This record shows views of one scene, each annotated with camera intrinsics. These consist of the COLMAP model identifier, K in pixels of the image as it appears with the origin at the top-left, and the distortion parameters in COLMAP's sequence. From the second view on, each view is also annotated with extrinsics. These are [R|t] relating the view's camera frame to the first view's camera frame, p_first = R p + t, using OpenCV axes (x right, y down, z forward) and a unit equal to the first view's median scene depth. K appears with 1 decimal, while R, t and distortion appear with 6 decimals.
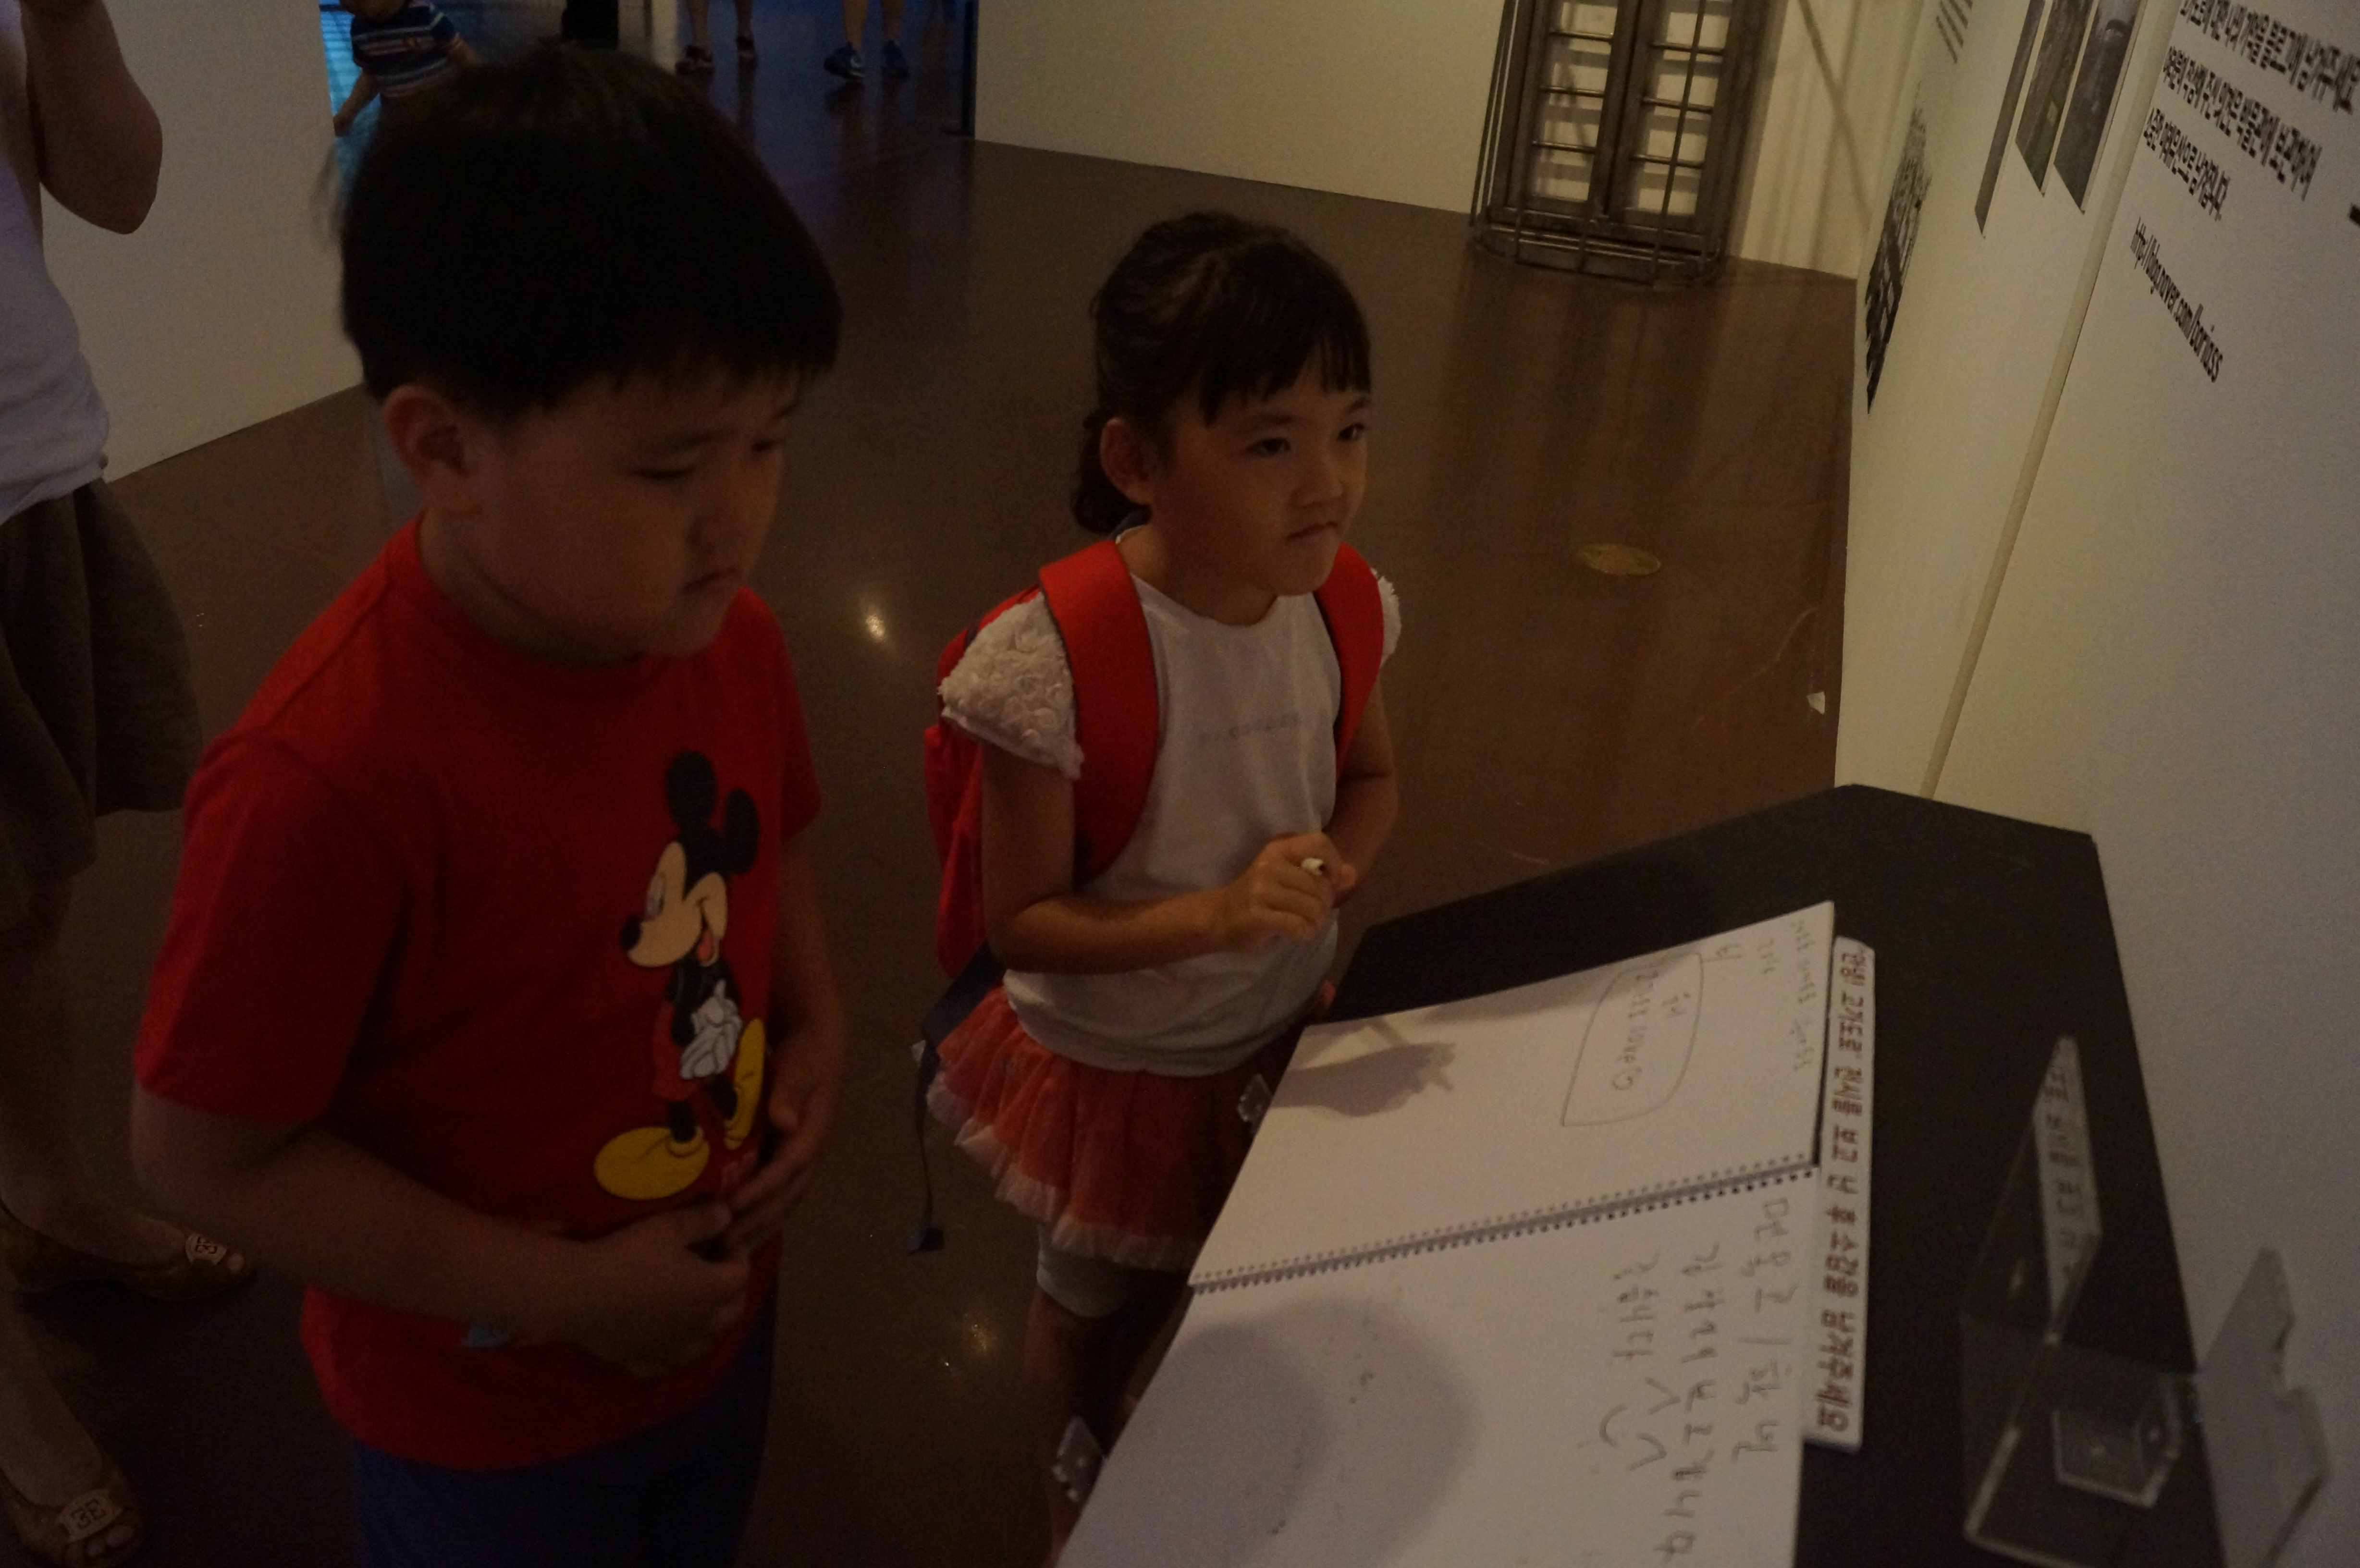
lens RADIAL K [[1843.4, 0, 1182.2], [0, 1843.4, 831.6], [0, 0, 1]] dist [-0.077496, 0.012328]
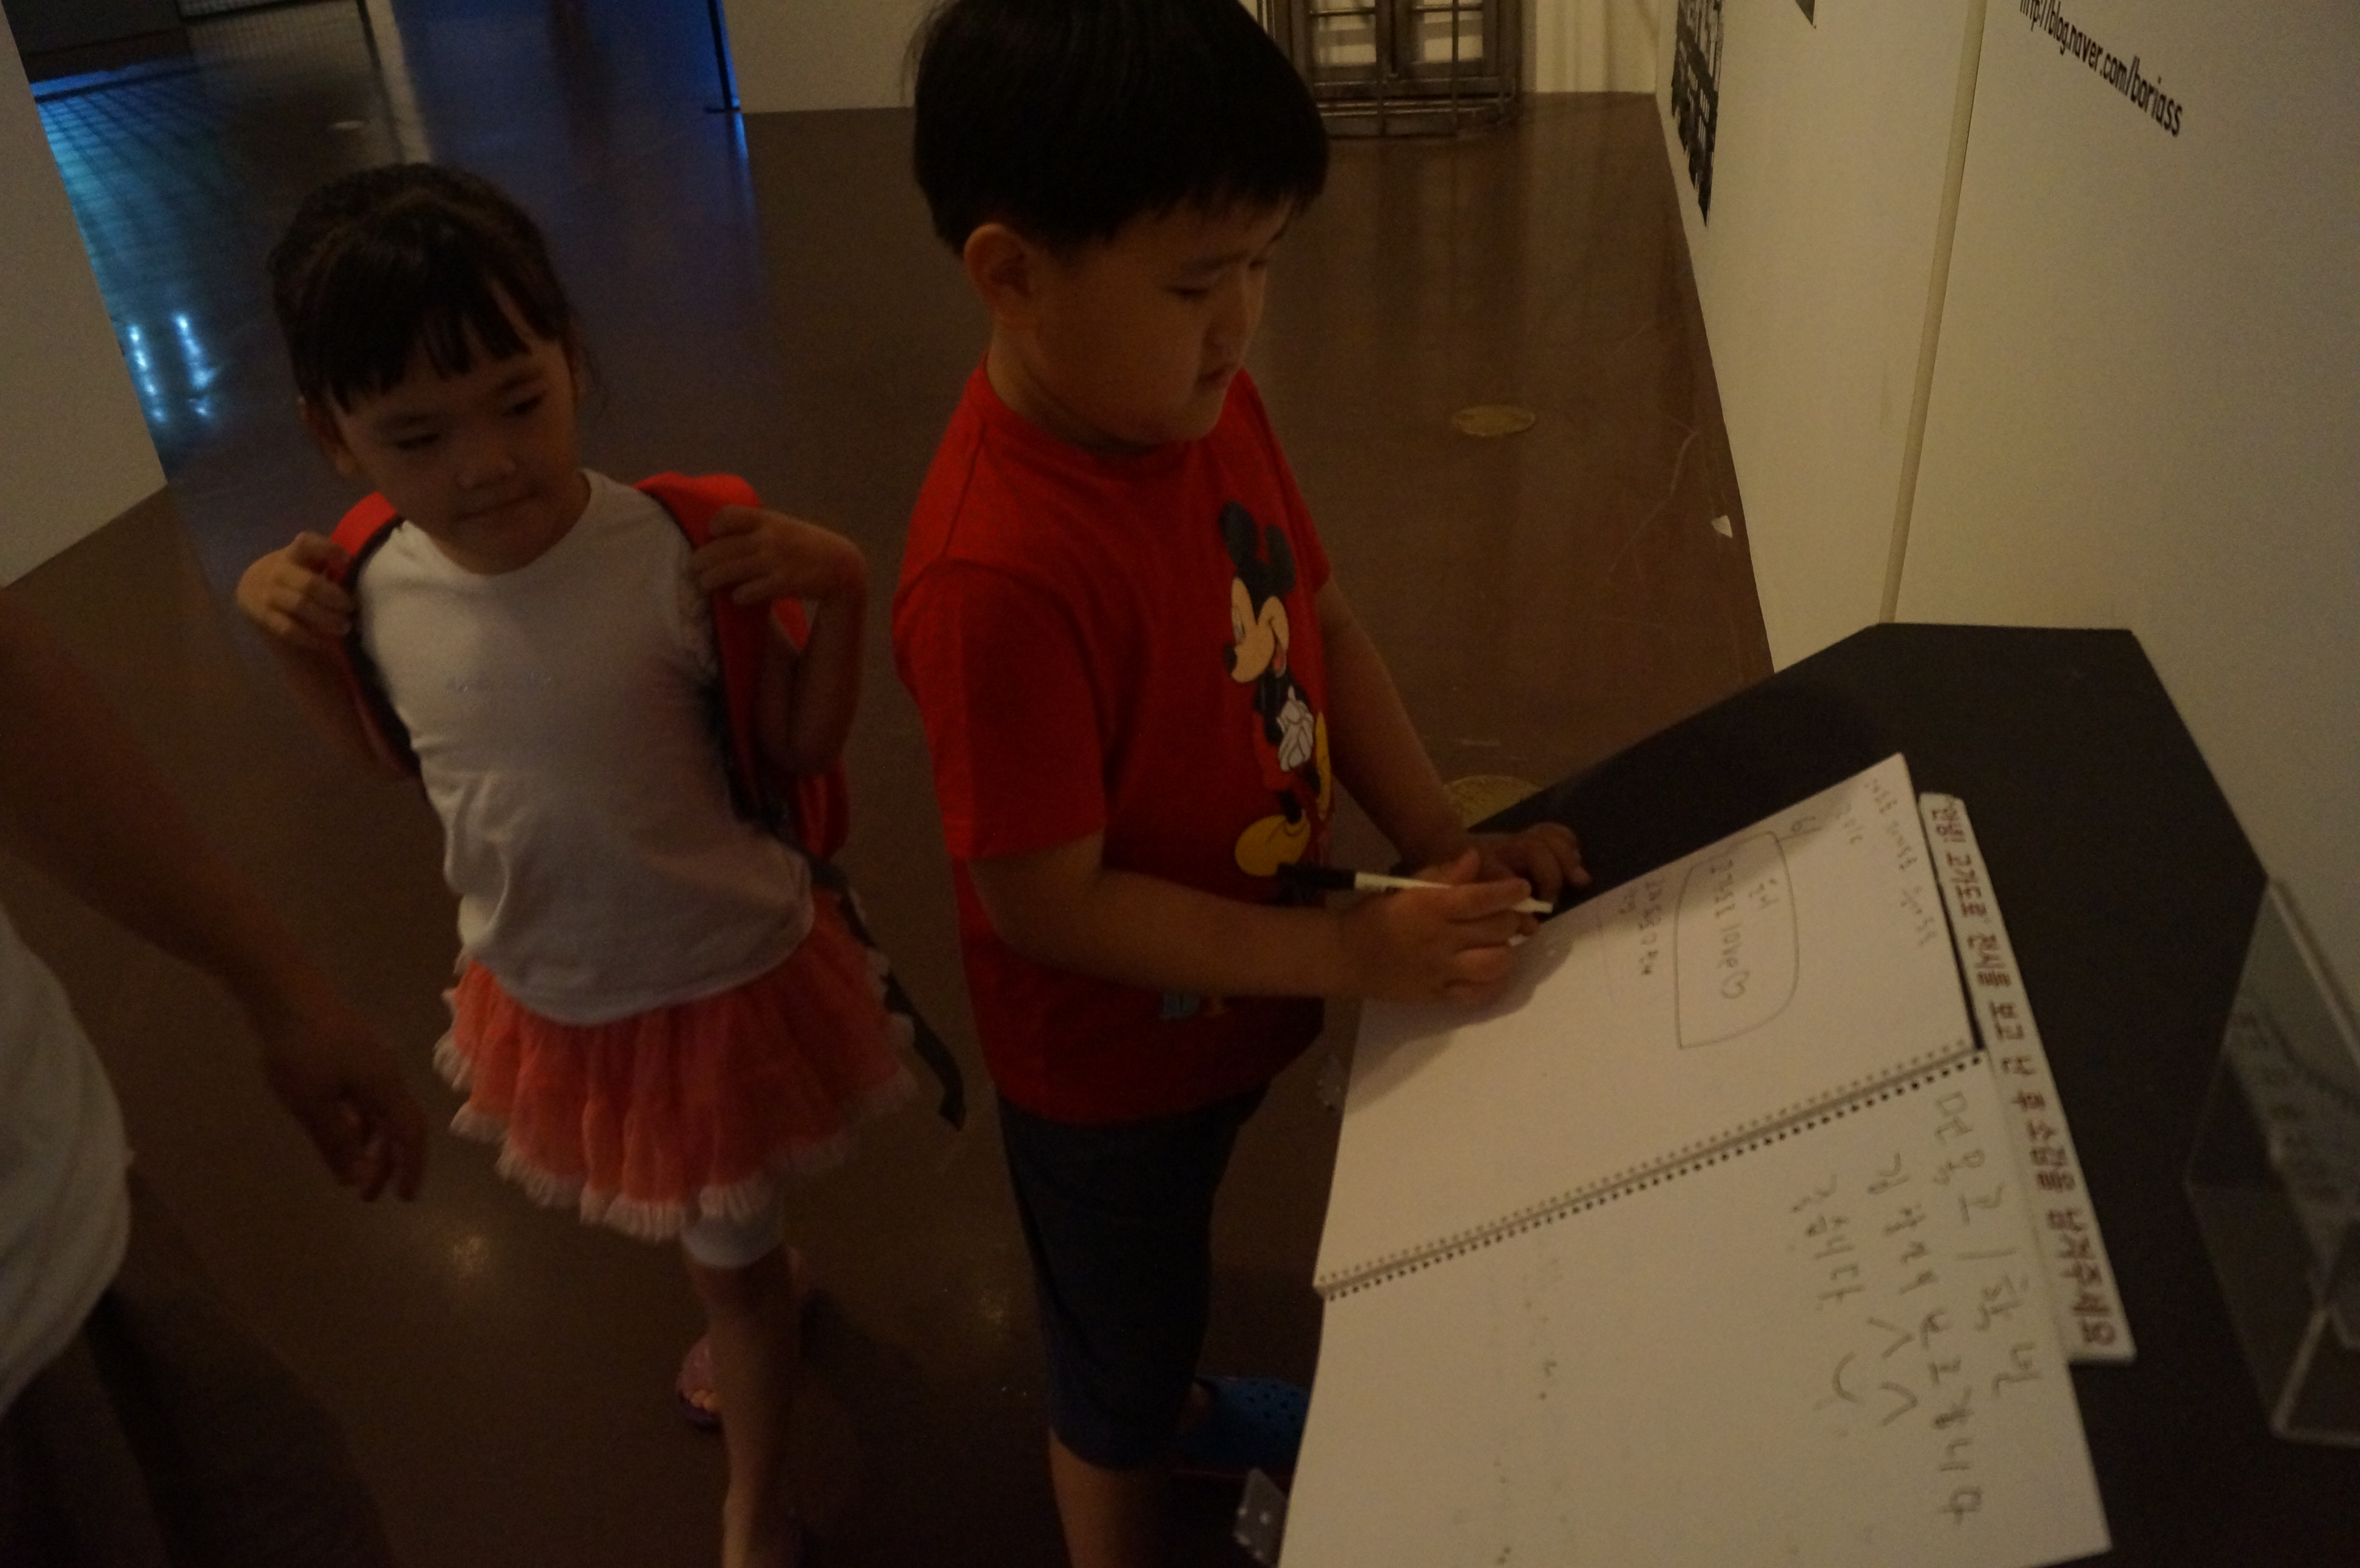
lens RADIAL K [[1843.4, 0, 1182.2], [0, 1843.4, 831.6], [0, 0, 1]] dist [-0.077496, 0.012328]
pose [[0.979184, -0.196845, 0.049503, -0.068082], [0.194595, 0.979766, 0.046811, -0.043656], [-0.057715, -0.036204, 0.997676, 0.090418]]
